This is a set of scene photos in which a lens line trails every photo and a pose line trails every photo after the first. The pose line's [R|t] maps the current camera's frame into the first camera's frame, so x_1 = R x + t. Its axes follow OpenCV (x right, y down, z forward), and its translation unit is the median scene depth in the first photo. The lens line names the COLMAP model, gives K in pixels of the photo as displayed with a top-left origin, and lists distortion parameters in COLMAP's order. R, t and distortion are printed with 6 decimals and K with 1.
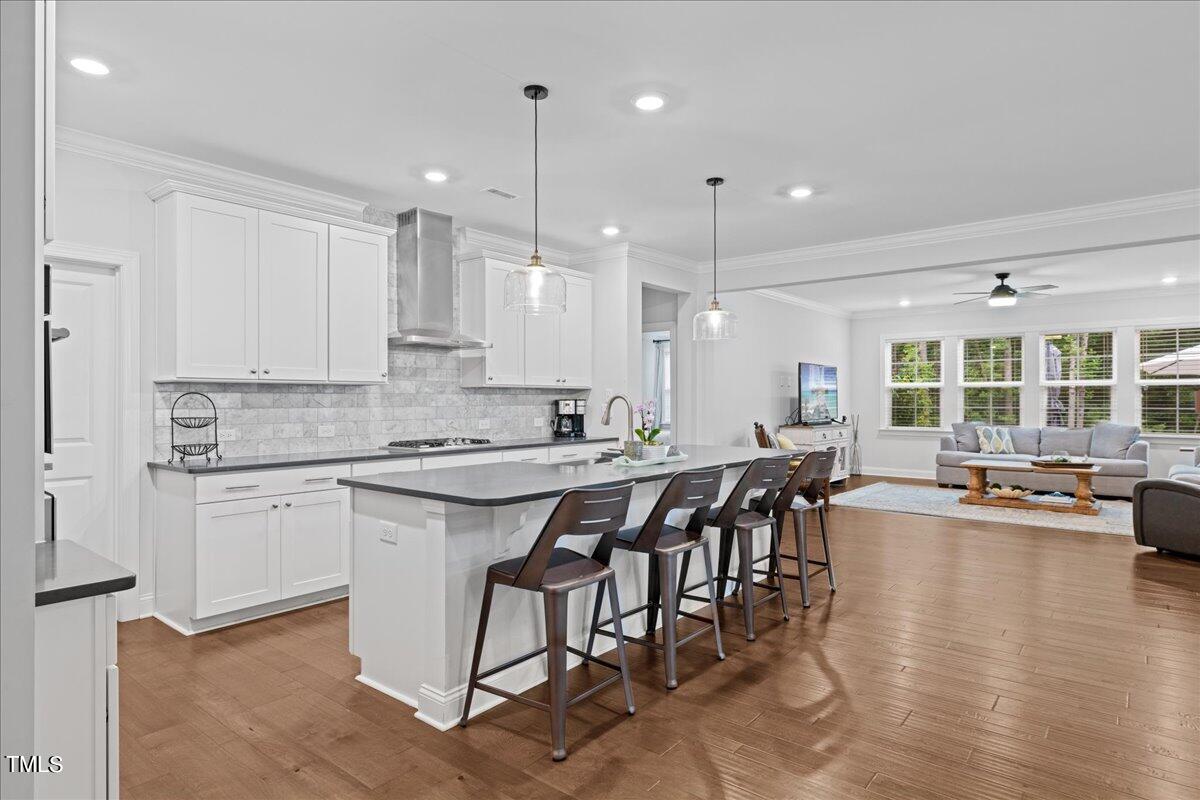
lens RADIAL K [[659.3, 0, 600.0], [0, 659.3, 400.0], [0, 0, 1]] dist [-0.000867, -0.000520]
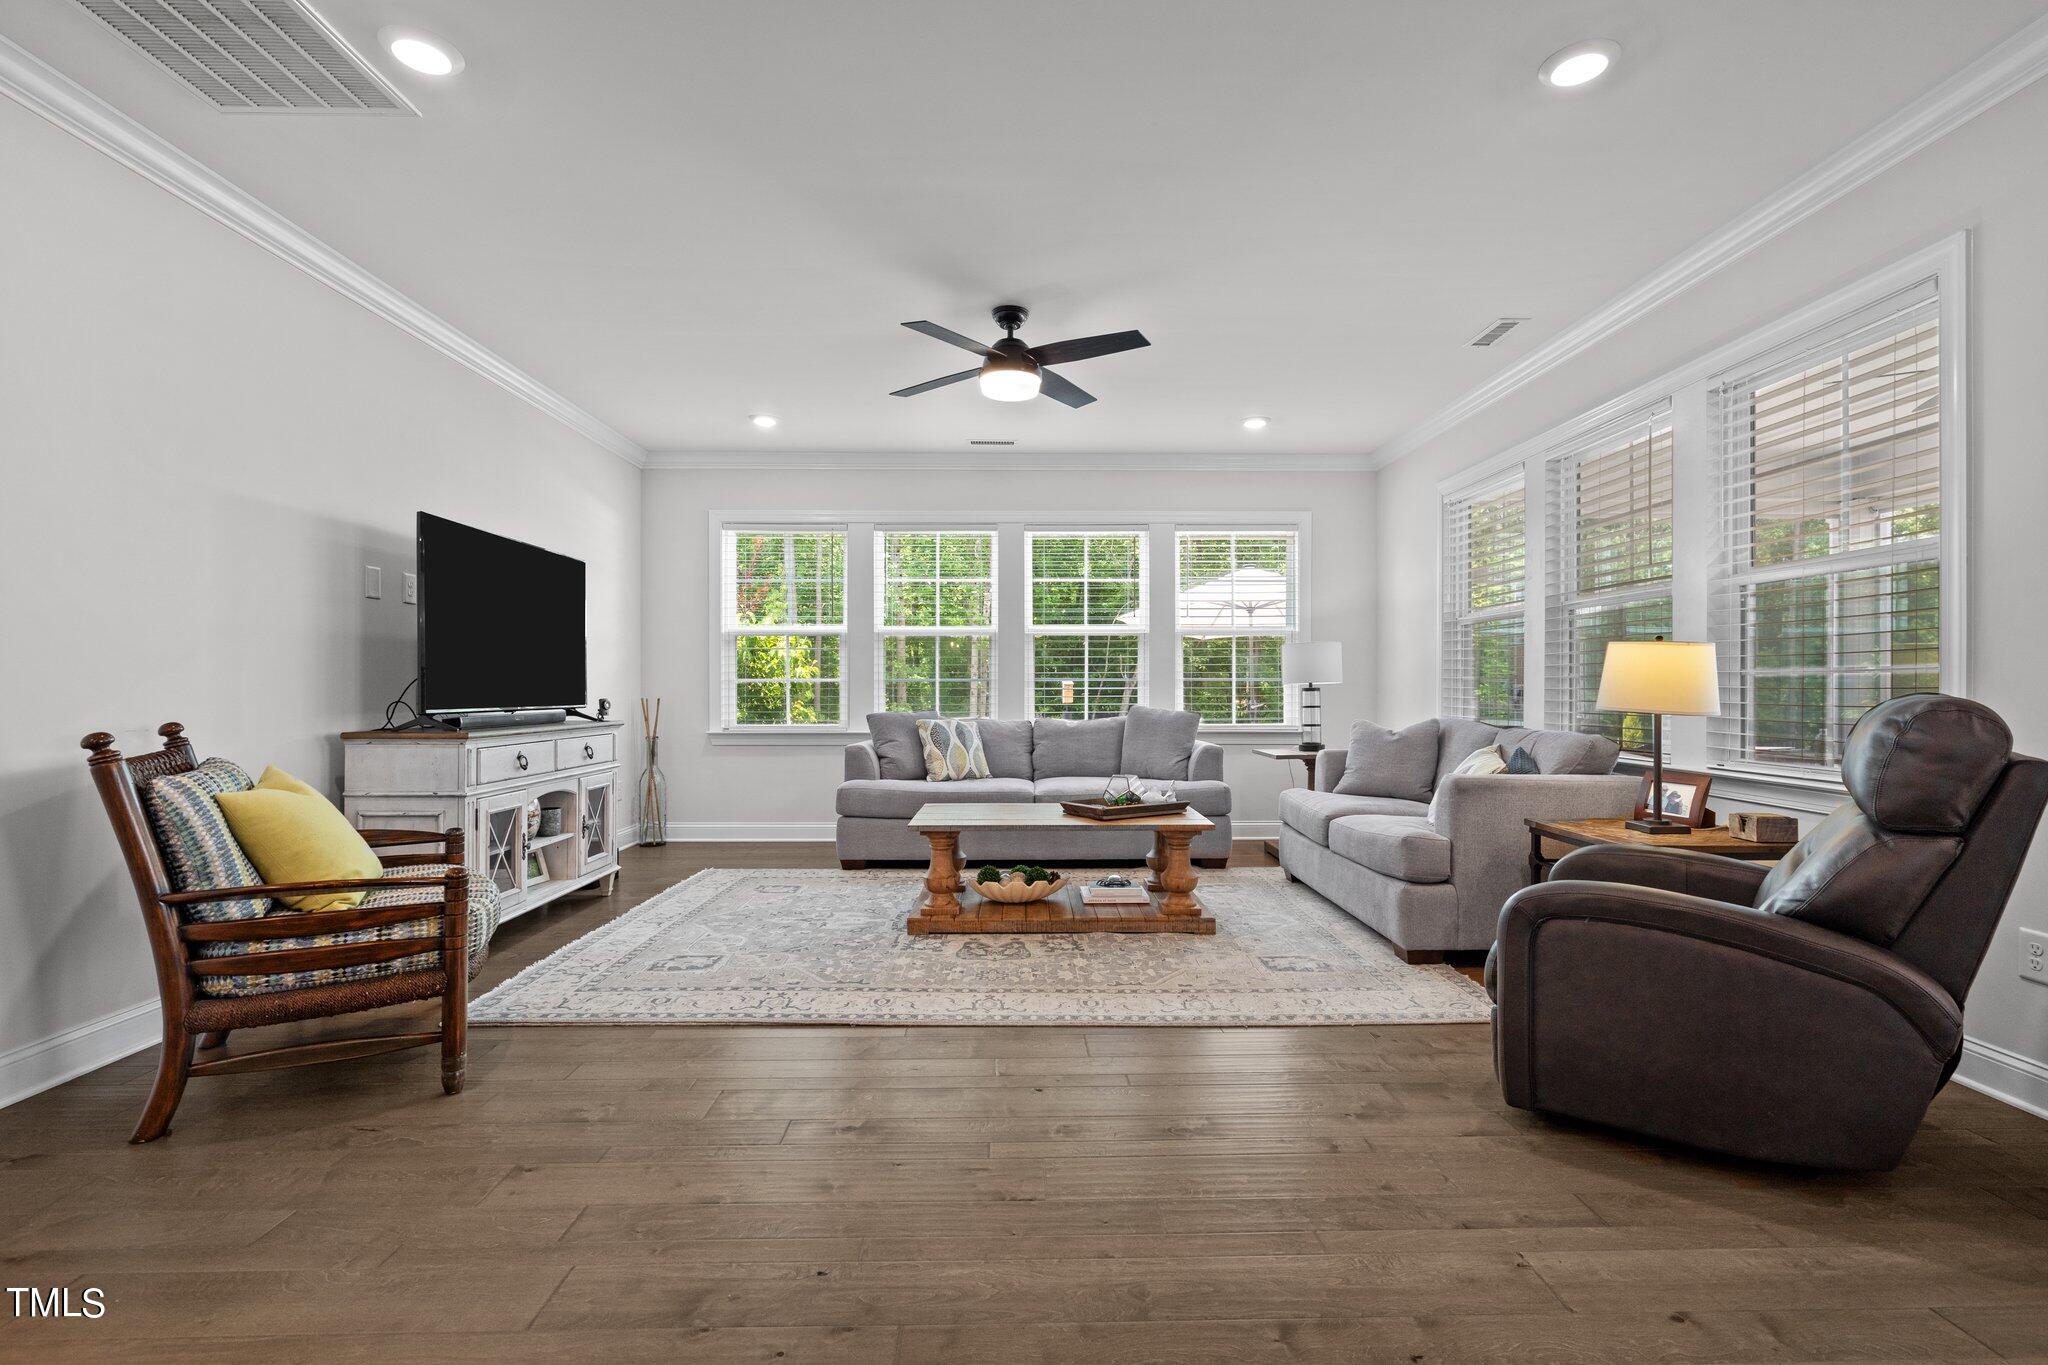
lens RADIAL K [[951.1, 0, 1024.0], [0, 951.1, 682.5], [0, 0, 1]] dist [-0.000433, 0.000070]
pose [[0.766451, 0.002282, 0.642299, 0.219161], [0.001702, 0.999983, -0.005583, 0.018880], [-0.642300, 0.005372, 0.766434, 0.472961]]
